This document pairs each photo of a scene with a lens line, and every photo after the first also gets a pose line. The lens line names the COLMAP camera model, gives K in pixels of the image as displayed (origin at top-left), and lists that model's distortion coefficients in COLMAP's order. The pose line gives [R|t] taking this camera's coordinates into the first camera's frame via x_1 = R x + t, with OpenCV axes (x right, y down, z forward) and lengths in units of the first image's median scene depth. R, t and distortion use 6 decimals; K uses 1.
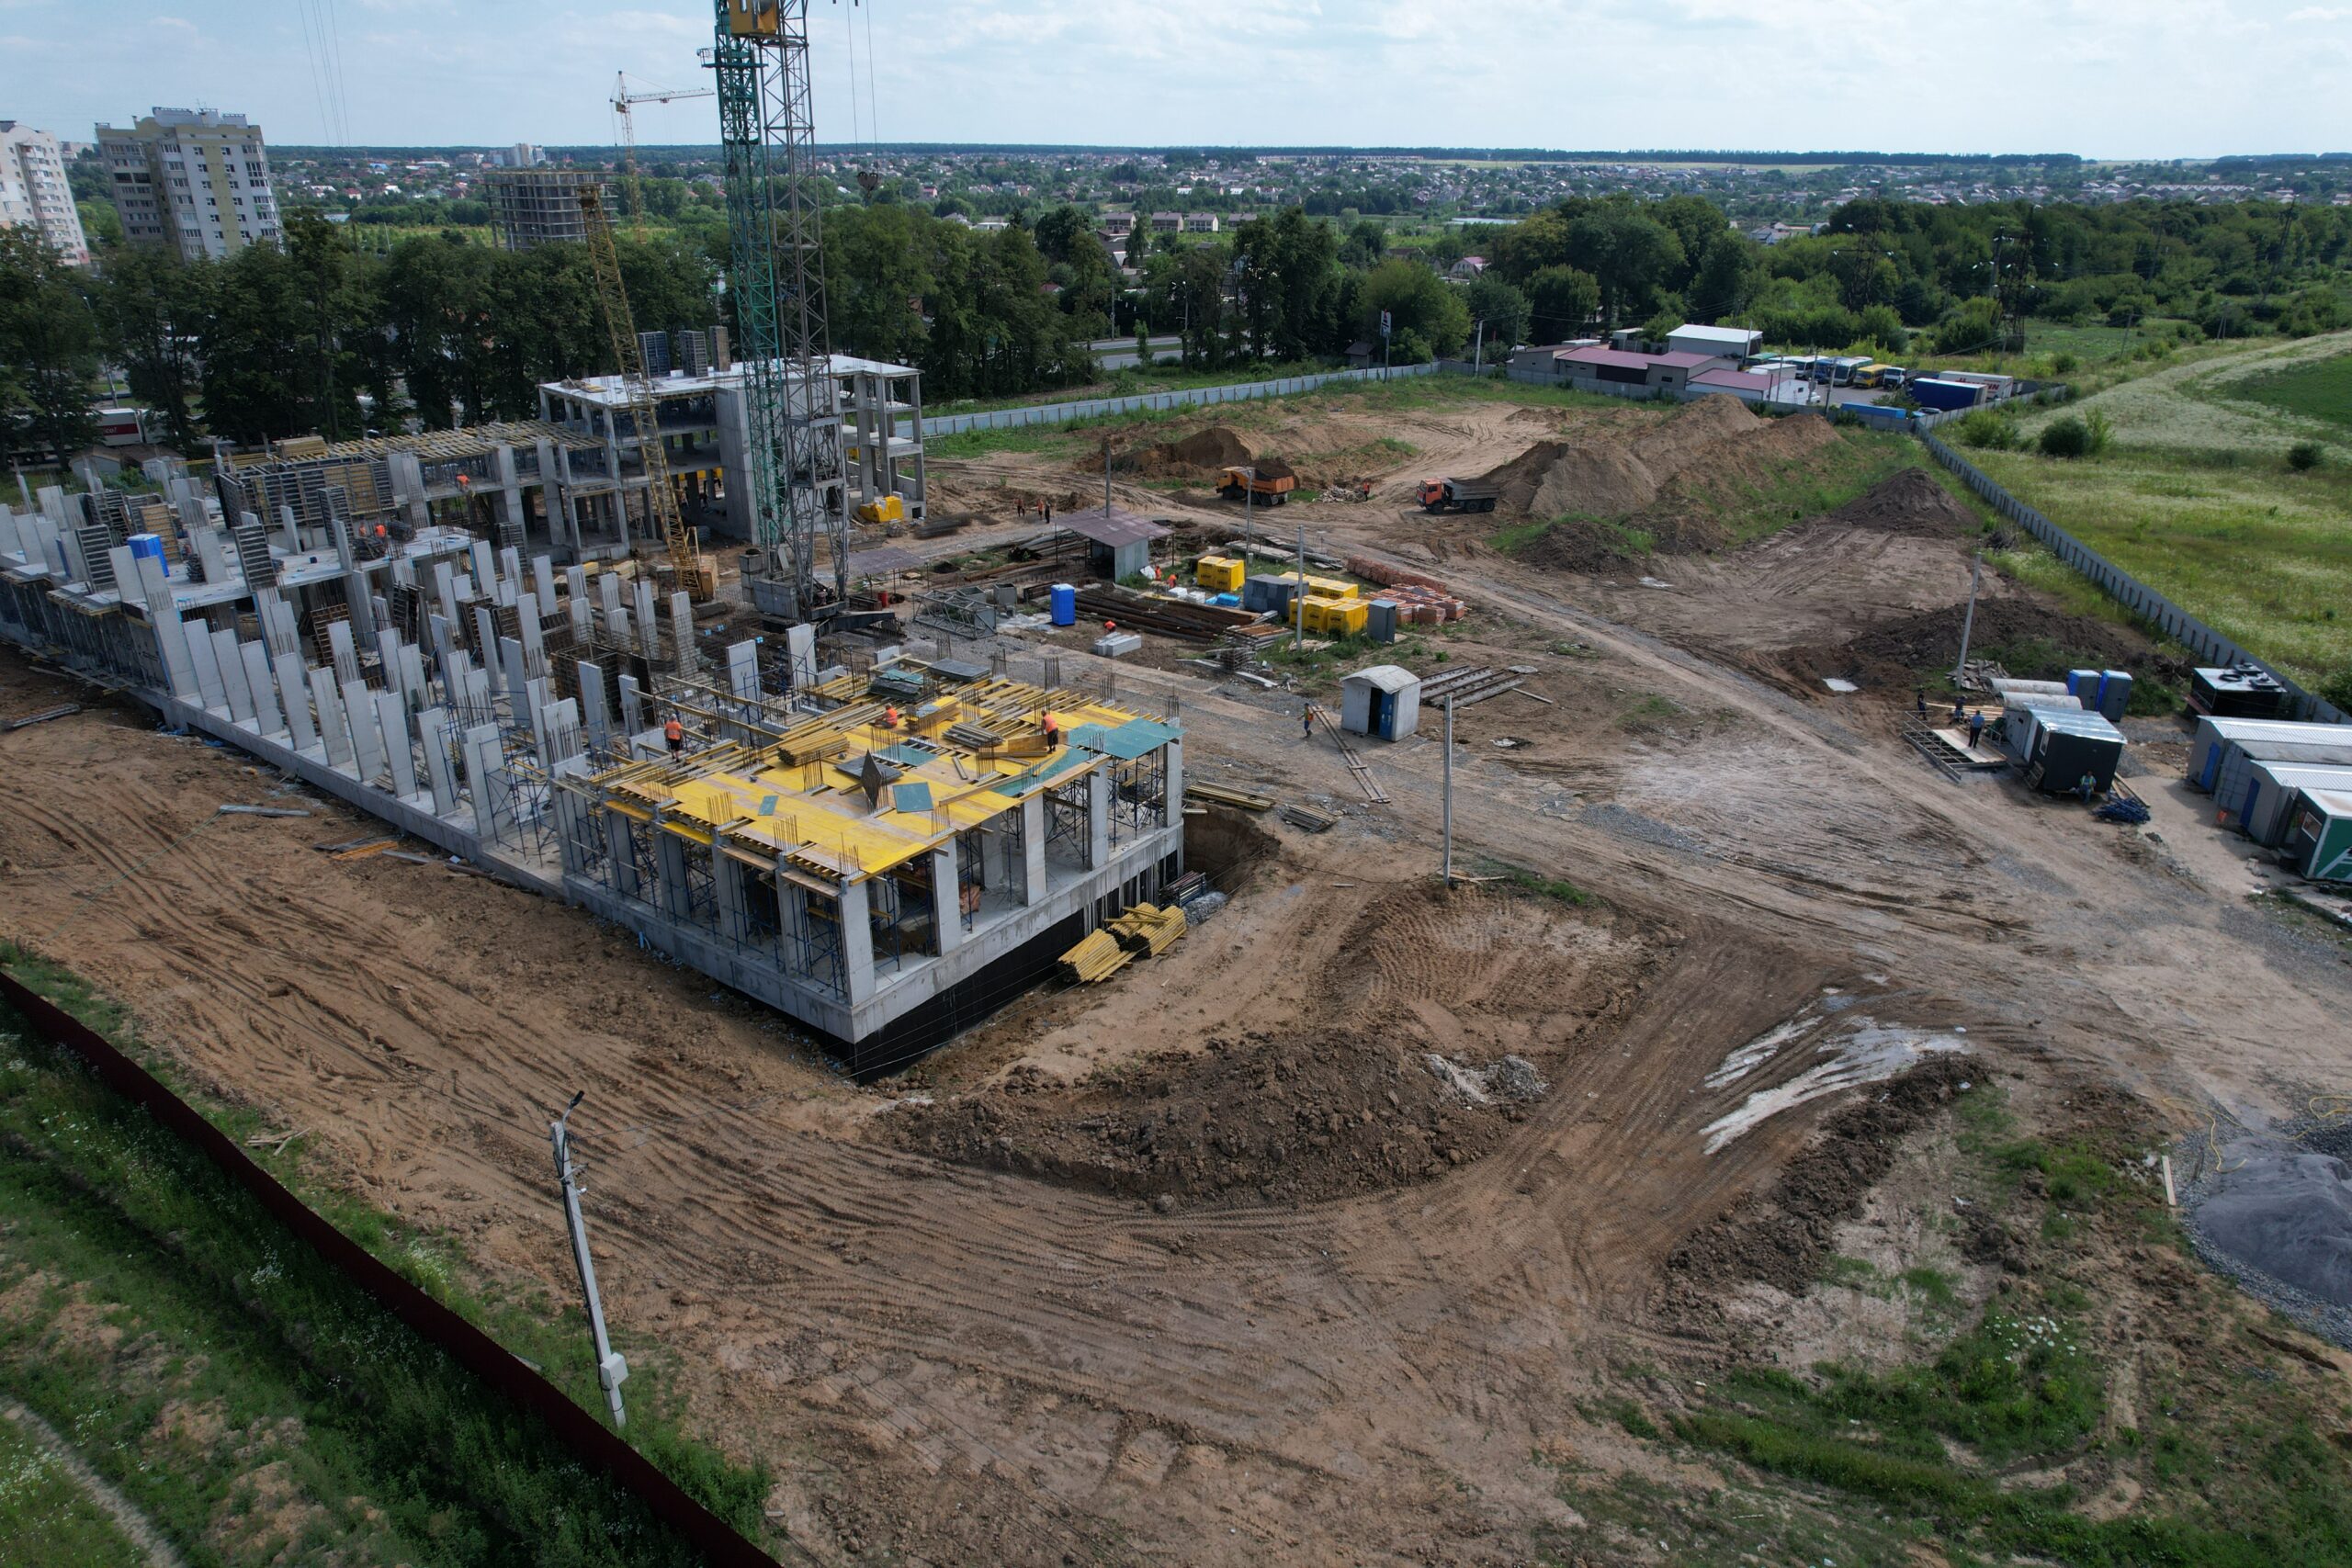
lens RADIAL K [[1475.4, 0, 1180.7], [0, 1475.4, 789.8], [0, 0, 1]] dist [-0.074106, 0.066148]
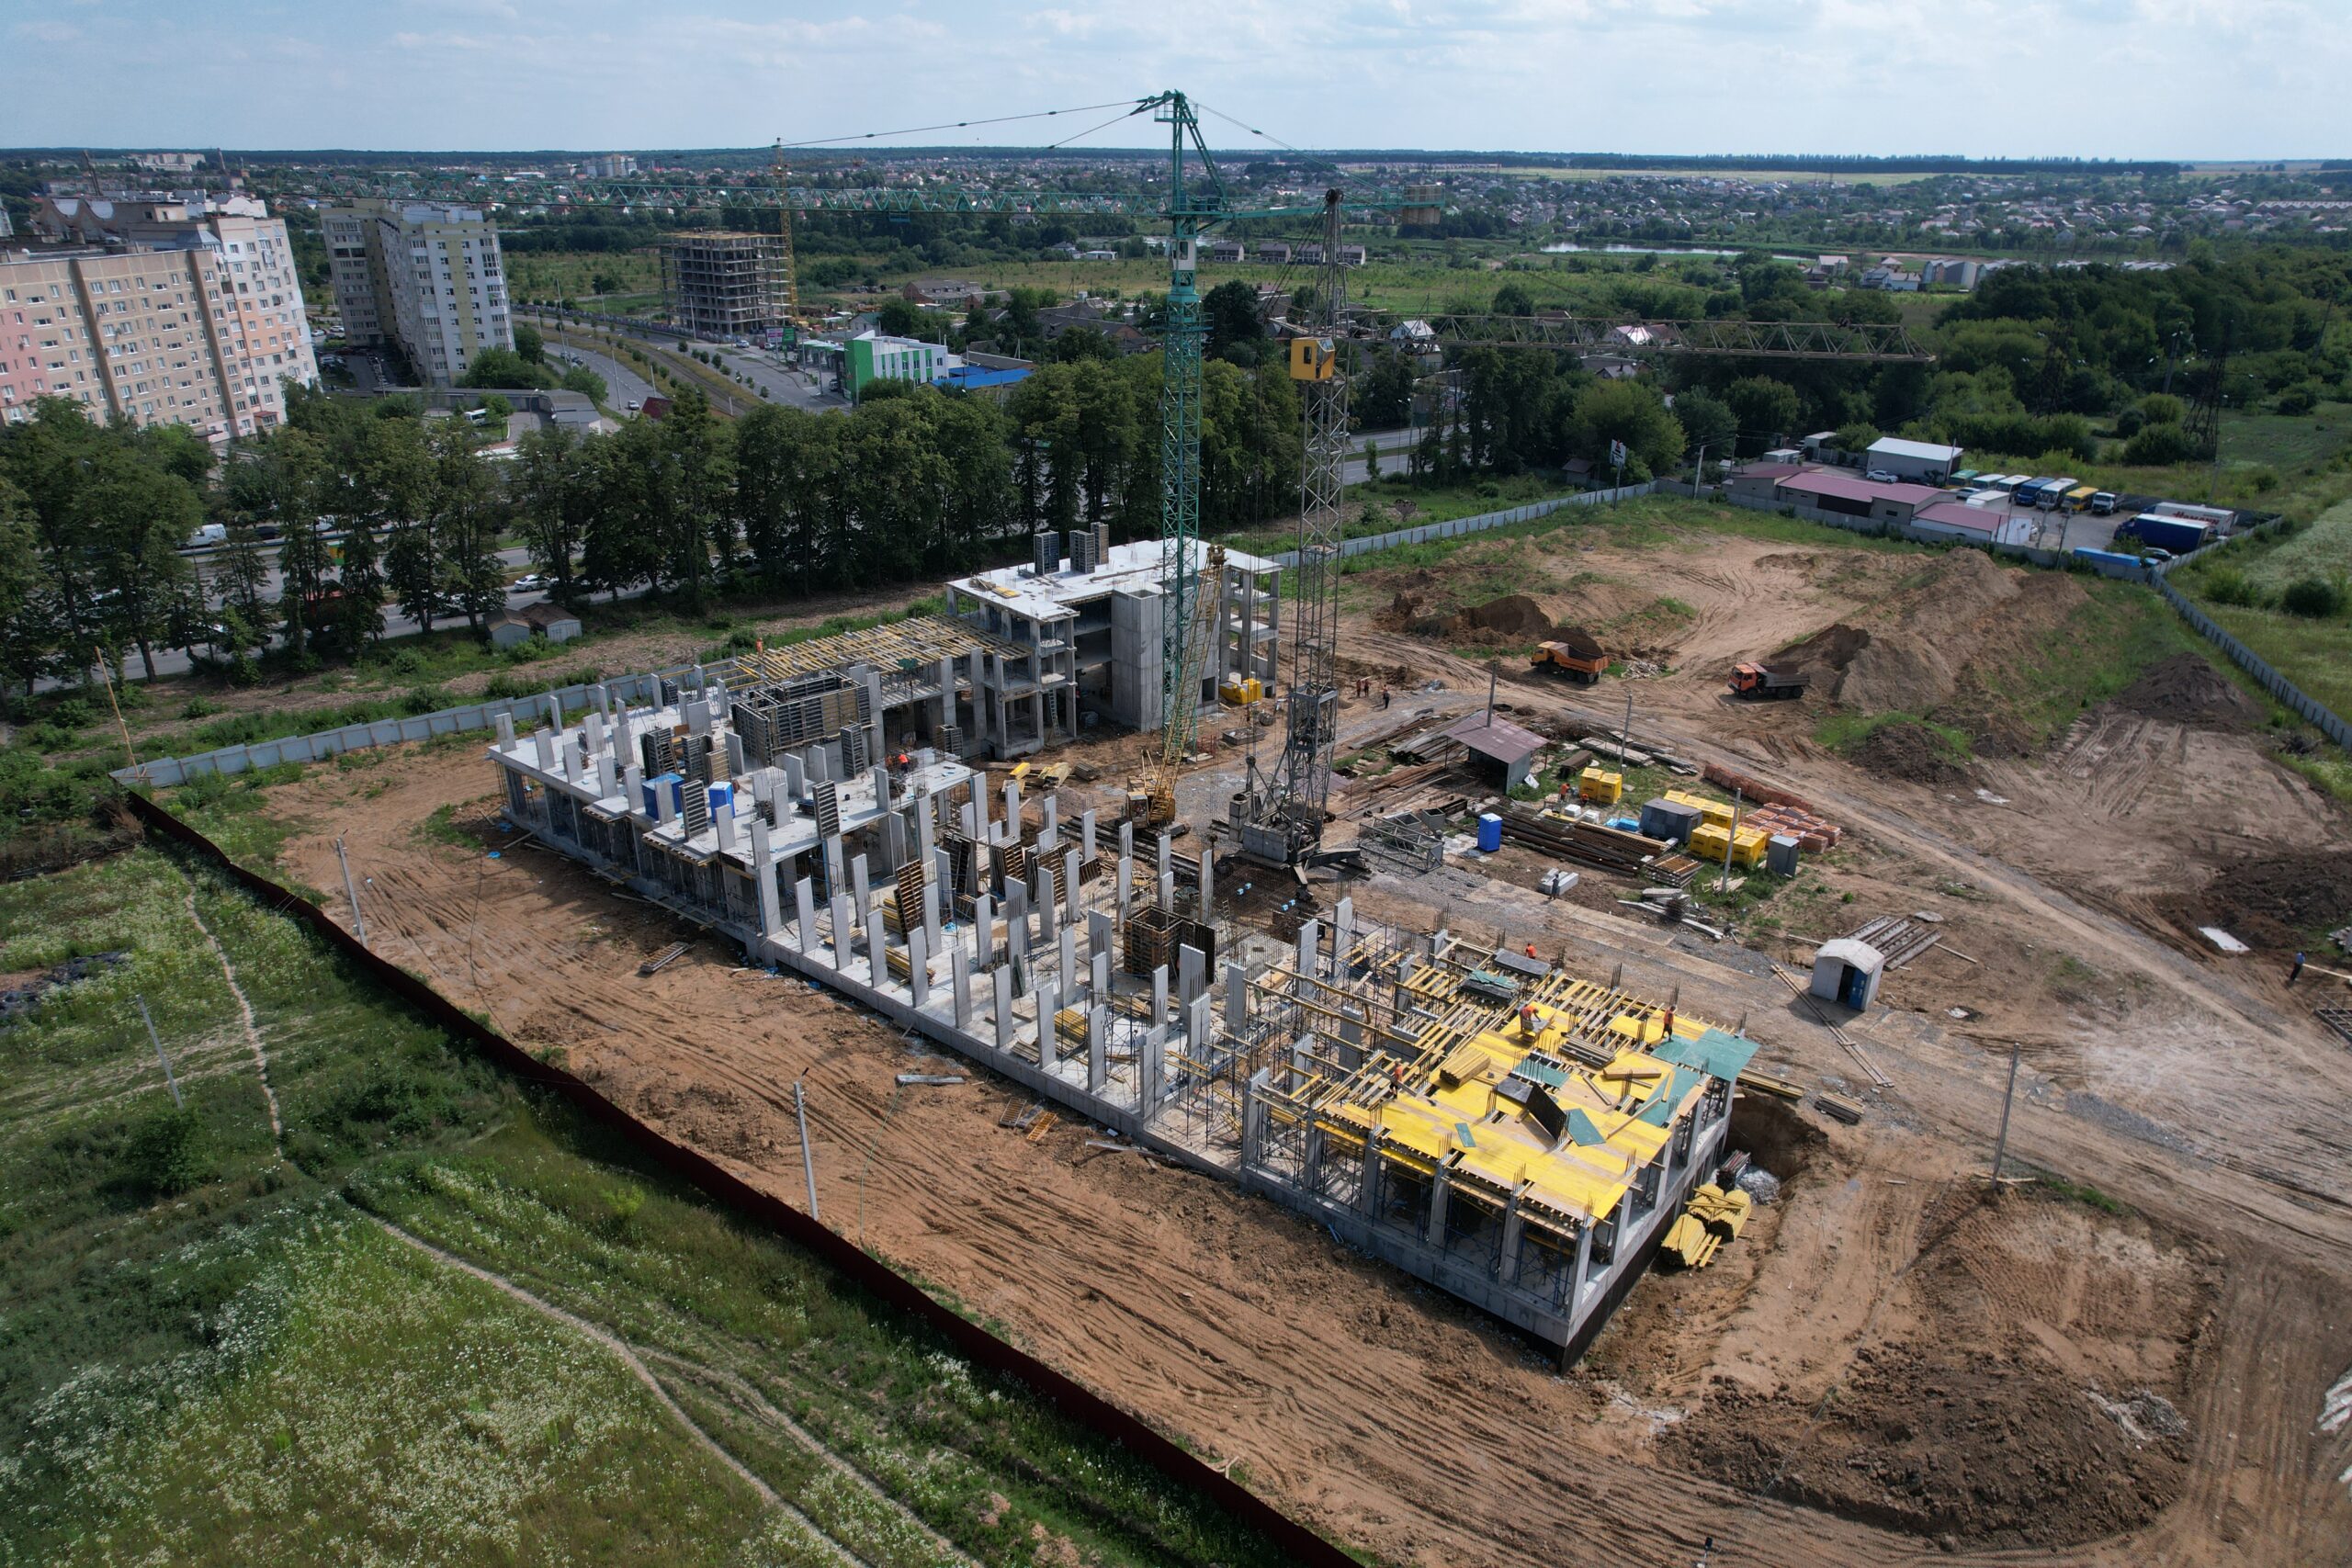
lens RADIAL K [[1475.4, 0, 1180.7], [0, 1475.4, 789.8], [0, 0, 1]] dist [-0.074106, 0.066148]
pose [[0.999262, 0.014749, -0.035472, -0.275956], [-0.014641, 0.999887, 0.003300, -0.158753], [0.035517, -0.002778, 0.999365, -0.123870]]
